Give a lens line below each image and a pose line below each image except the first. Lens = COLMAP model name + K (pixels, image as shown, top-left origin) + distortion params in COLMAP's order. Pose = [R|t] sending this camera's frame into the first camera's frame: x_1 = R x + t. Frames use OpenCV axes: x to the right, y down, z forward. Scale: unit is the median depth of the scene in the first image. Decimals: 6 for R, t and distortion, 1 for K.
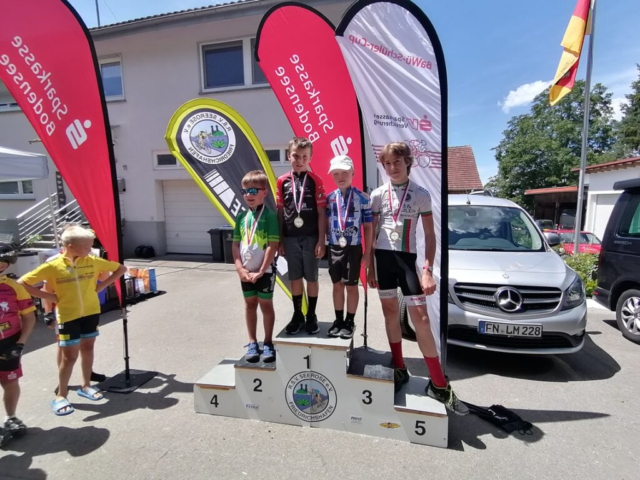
lens RADIAL K [[315.6, 0, 320.5], [0, 315.6, 243.6], [0, 0, 1]] dist [-0.020282, -0.000593]
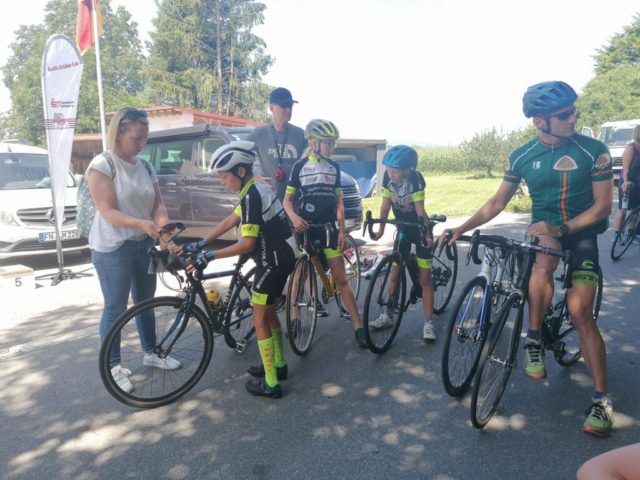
lens RADIAL K [[537.3, 0, 321.0], [0, 537.3, 240.1], [0, 0, 1]] dist [0.035797, 0.002522]
pose [[0.520161, -0.126084, 0.844710, -0.703194], [0.099404, 0.991259, 0.086746, 0.144611], [-0.848264, 0.038846, 0.528148, -1.071263]]
